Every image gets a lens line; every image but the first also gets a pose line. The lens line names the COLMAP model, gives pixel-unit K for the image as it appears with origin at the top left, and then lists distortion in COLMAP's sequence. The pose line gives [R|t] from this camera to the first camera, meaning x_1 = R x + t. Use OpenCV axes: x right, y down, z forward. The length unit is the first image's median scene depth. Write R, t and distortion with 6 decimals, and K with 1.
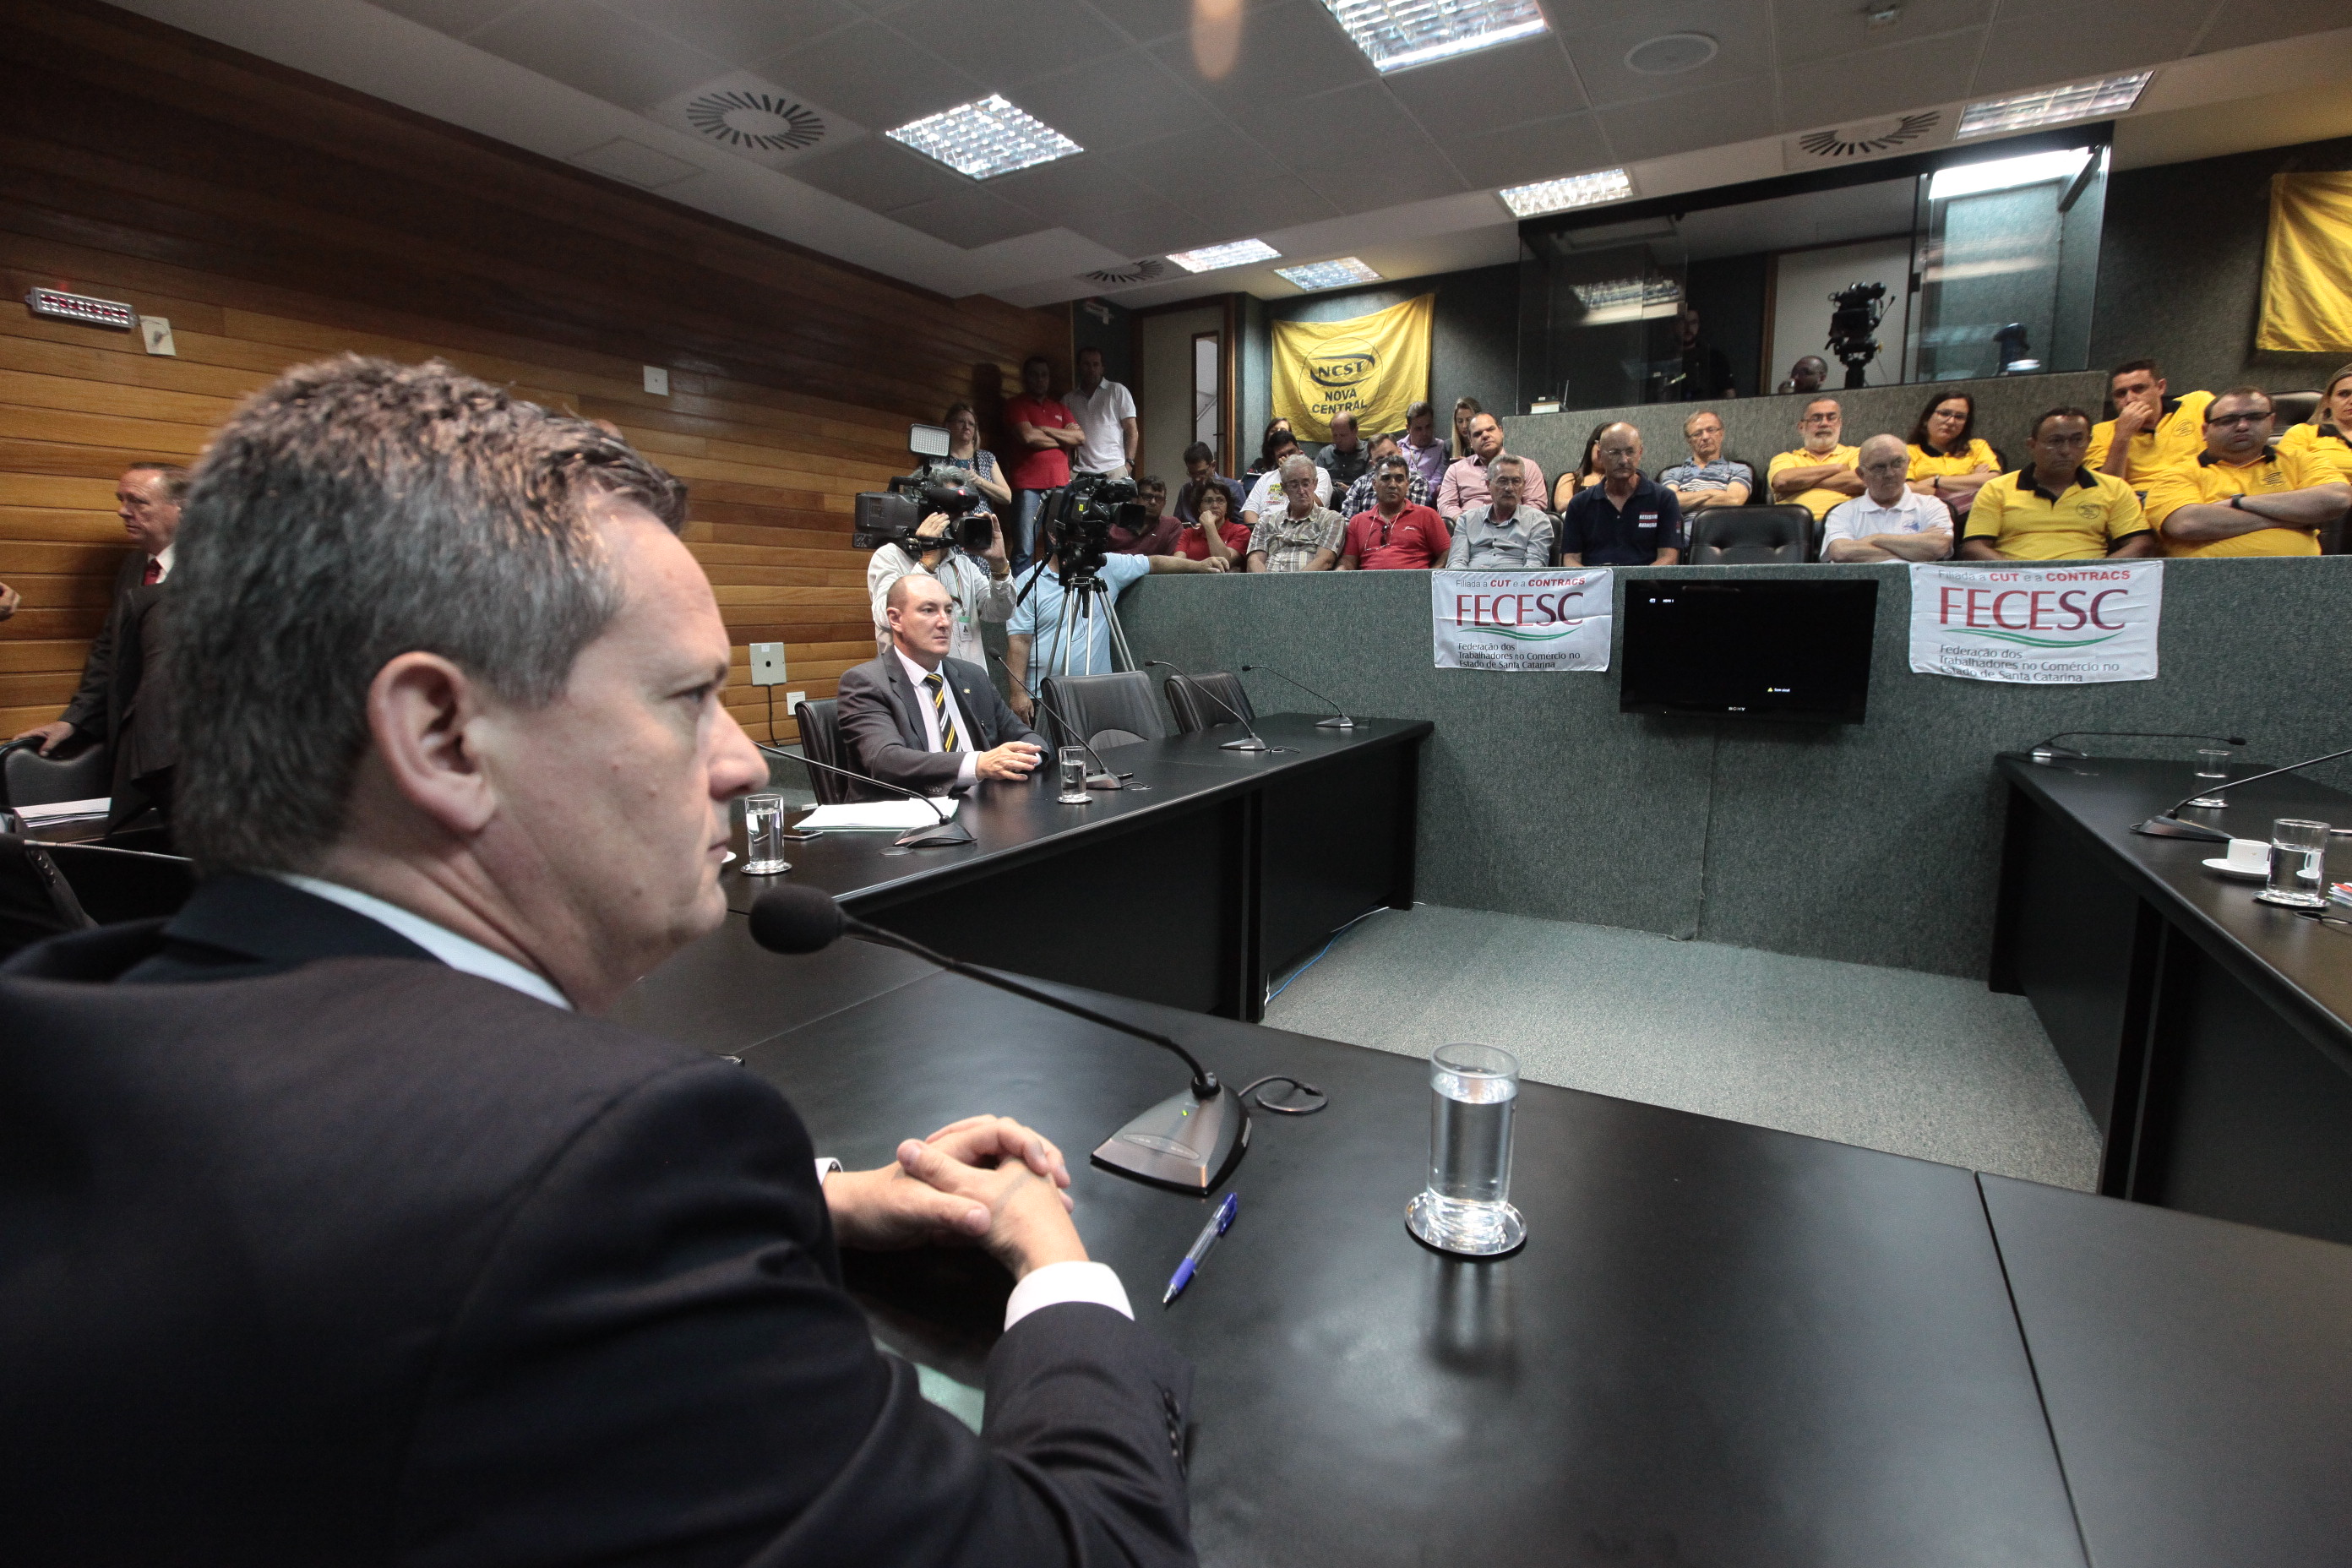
lens RADIAL K [[1093.8, 0, 1170.1], [0, 1093.8, 769.5], [0, 0, 1]] dist [-0.048814, 0.022433]
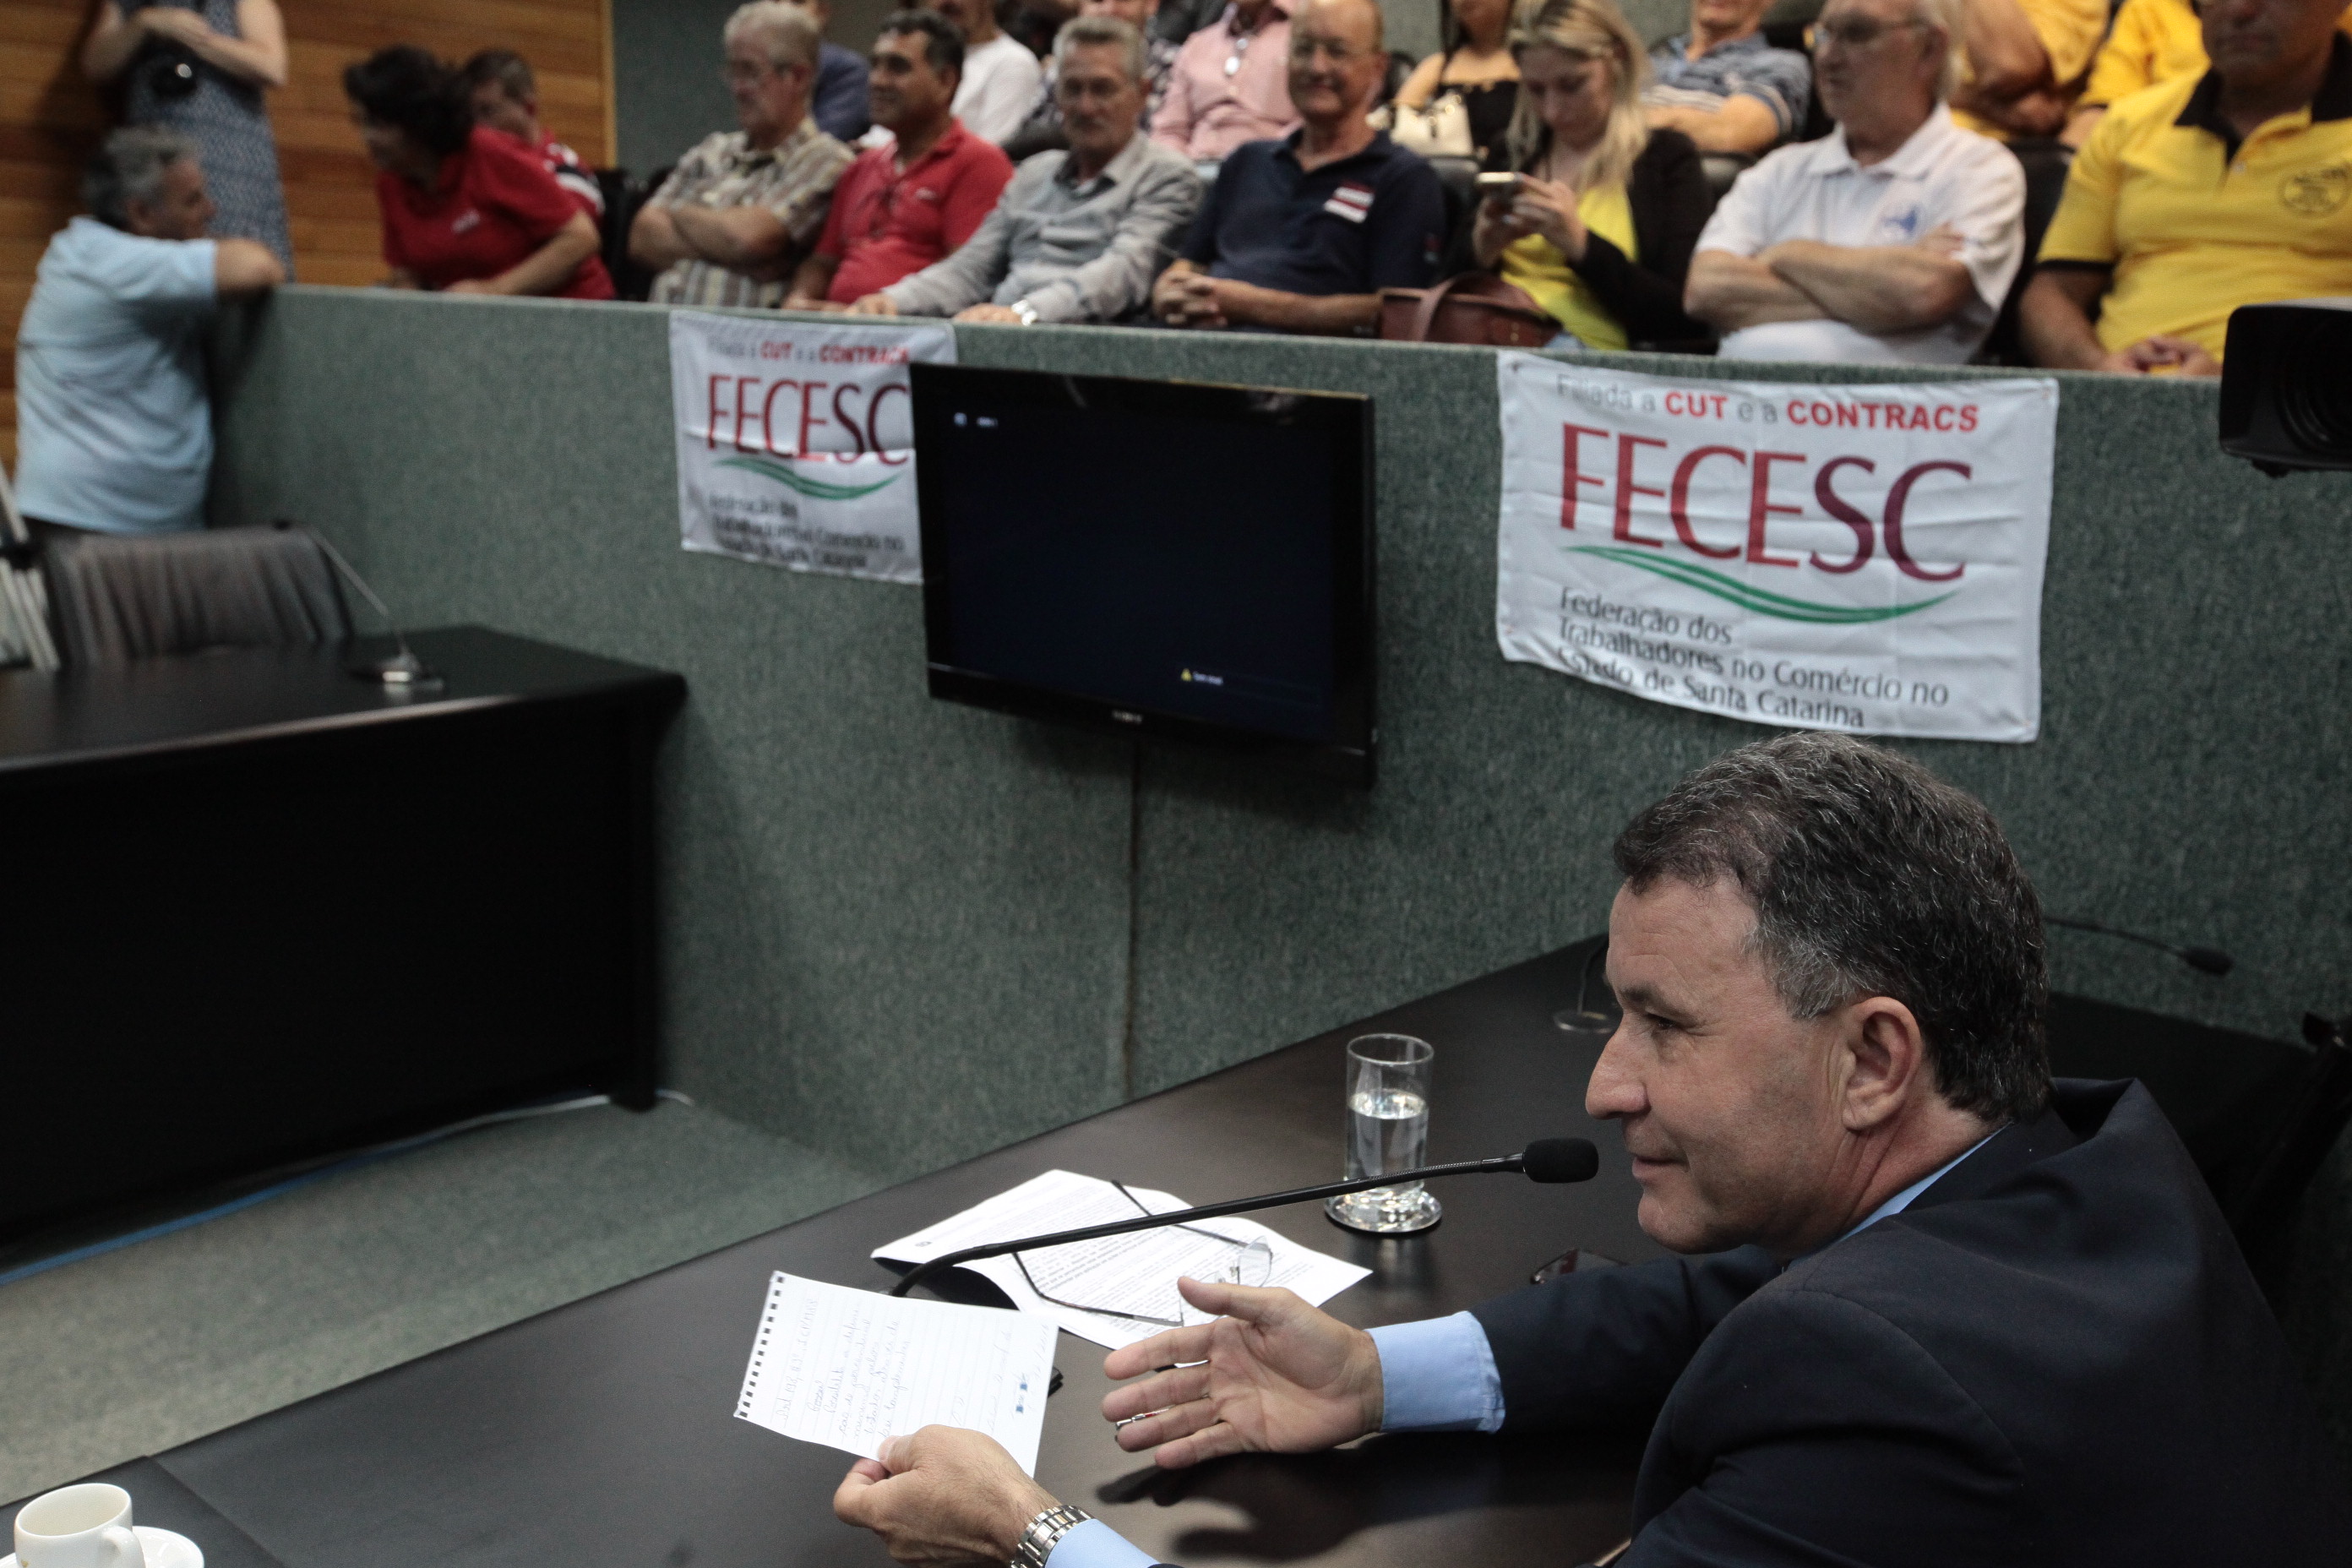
lens RADIAL K [[2260.9, 0, 1176.0], [0, 2260.9, 784.0], [0, 0, 1]] dist [0.000166, 0.131964]
pose [[0.972638, 0.082862, -0.217048, 0.653085], [-0.068615, 0.995014, 0.072388, -0.083185], [0.221964, -0.055515, 0.973473, 0.207838]]
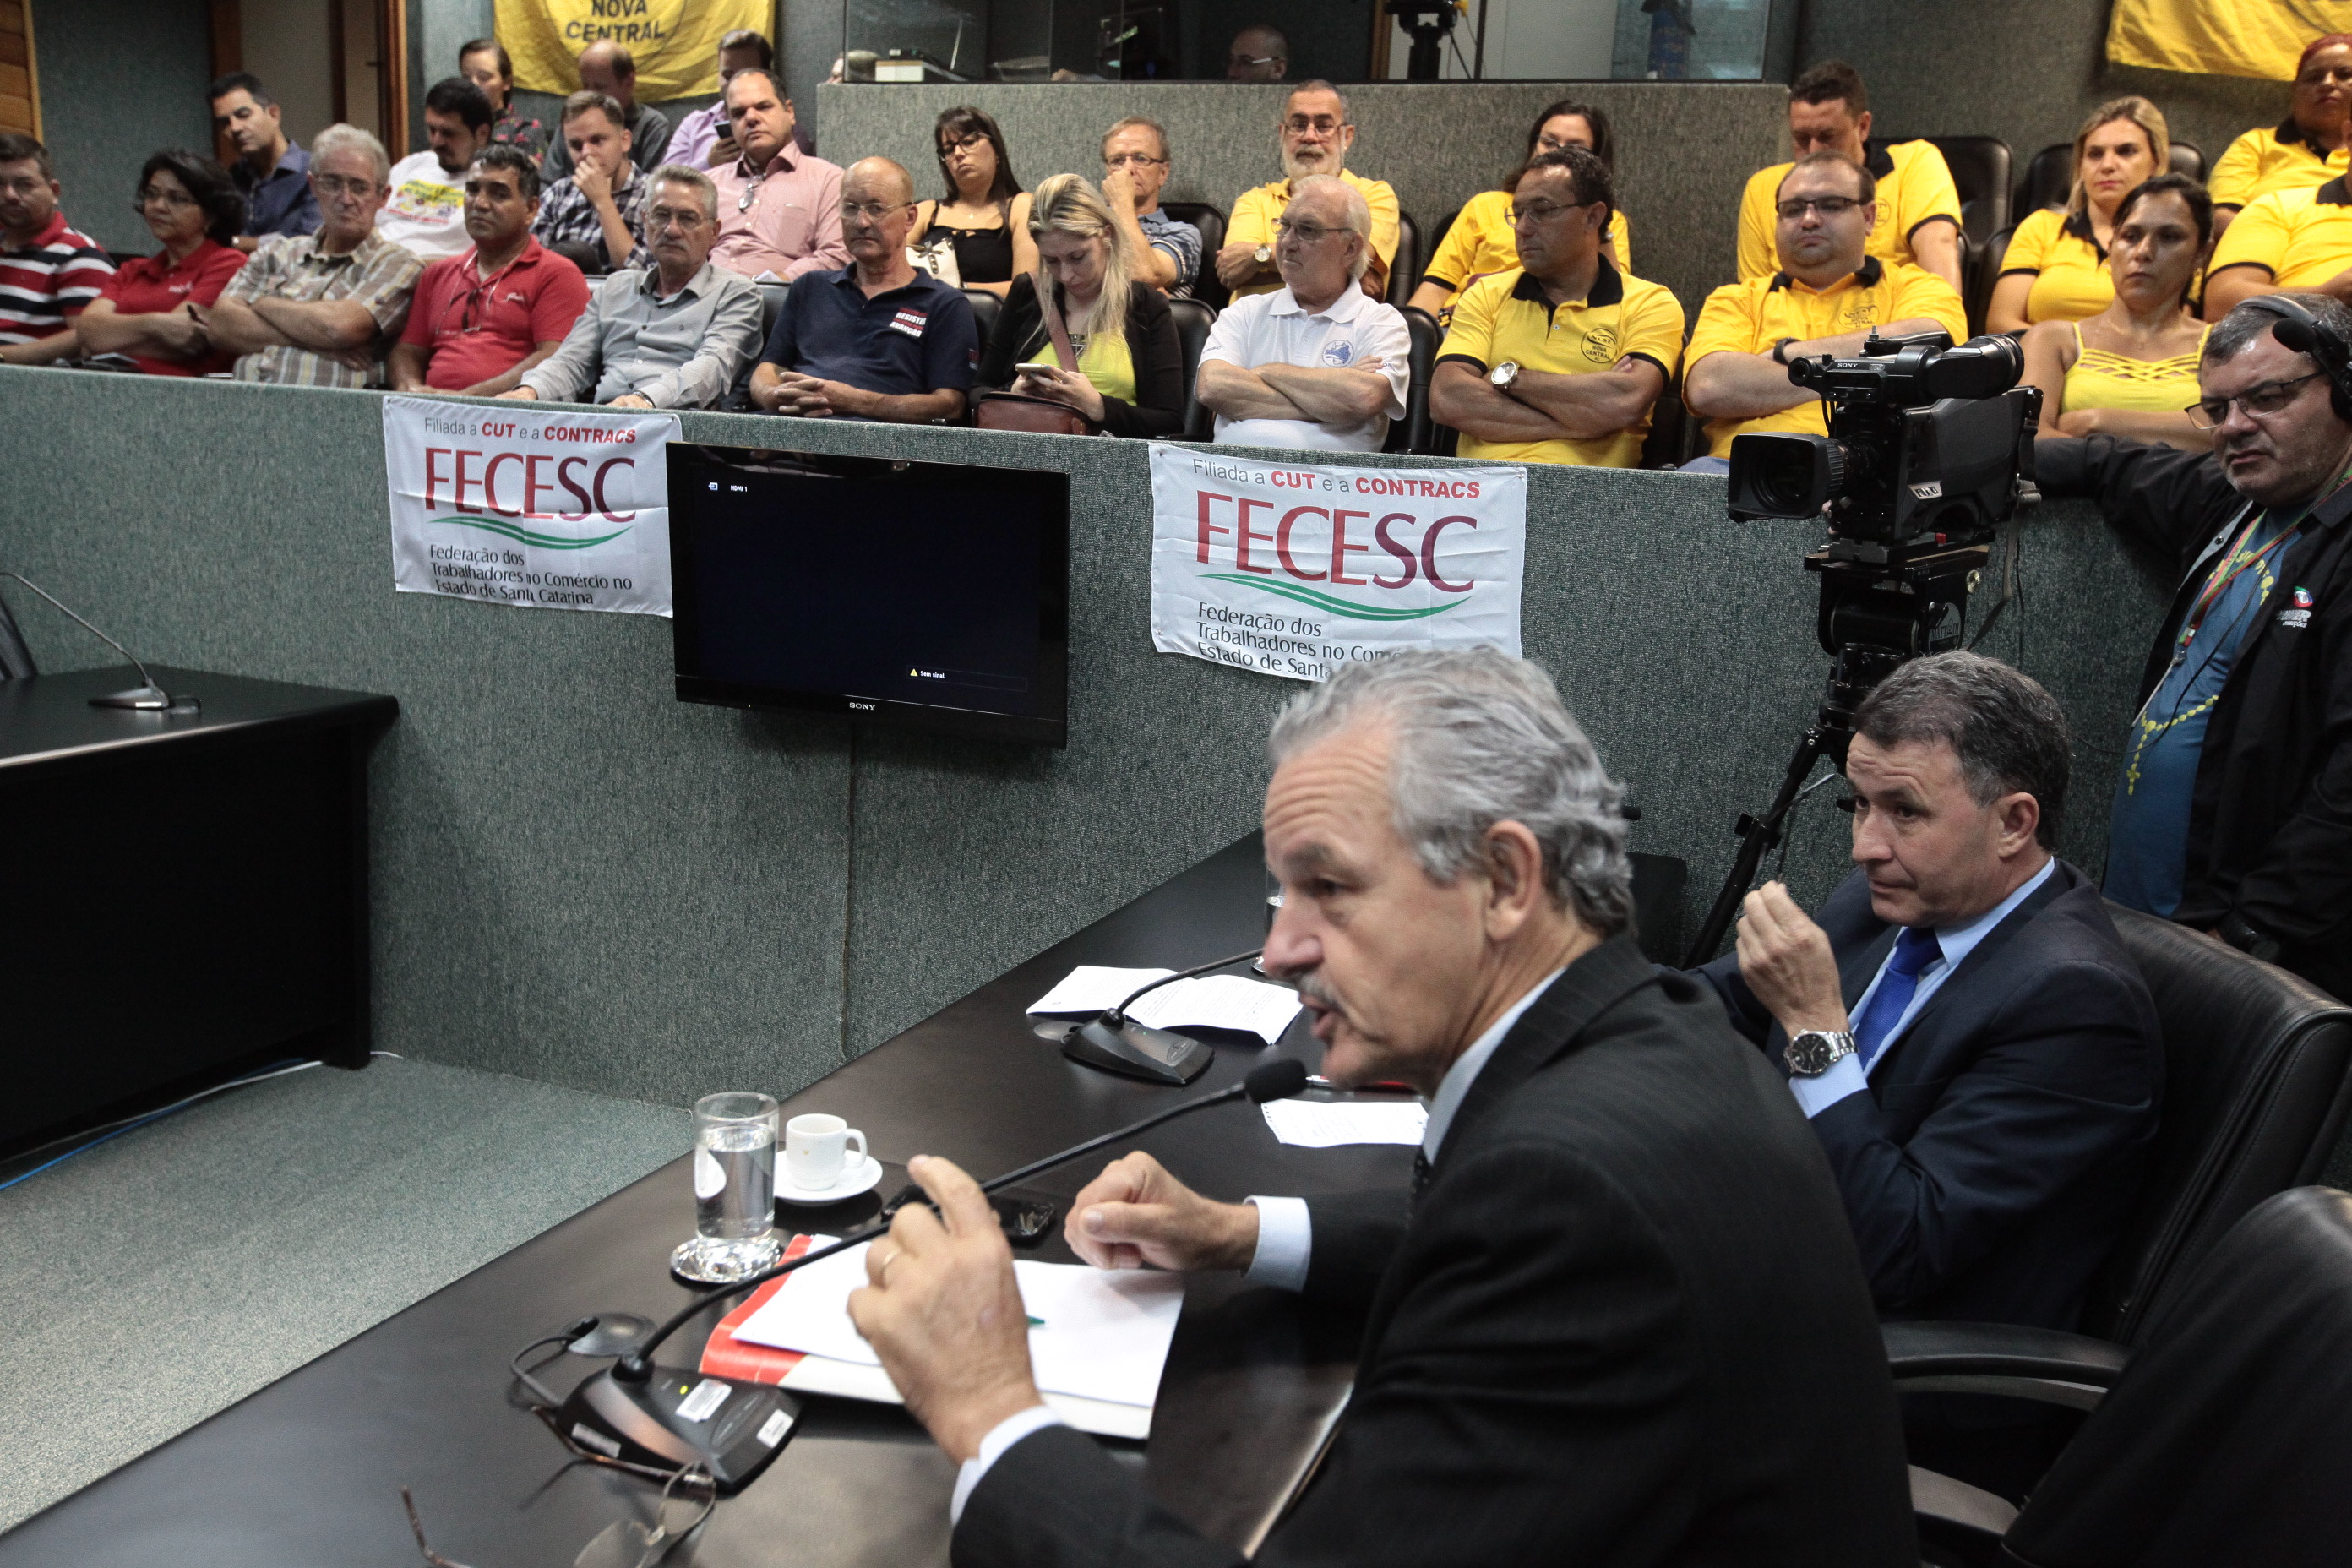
lens RADIAL K [[2053.4, 0, 1176.0], [0, 2053.4, 784.0], [0, 0, 1]] dist [-0.010303, 0.119619]
pose [[0.986645, 0.028943, 0.160291, 0.471098], [-0.035395, 0.998668, 0.037540, -0.055629], [-0.158991, -0.042712, 0.986356, 0.009499]]
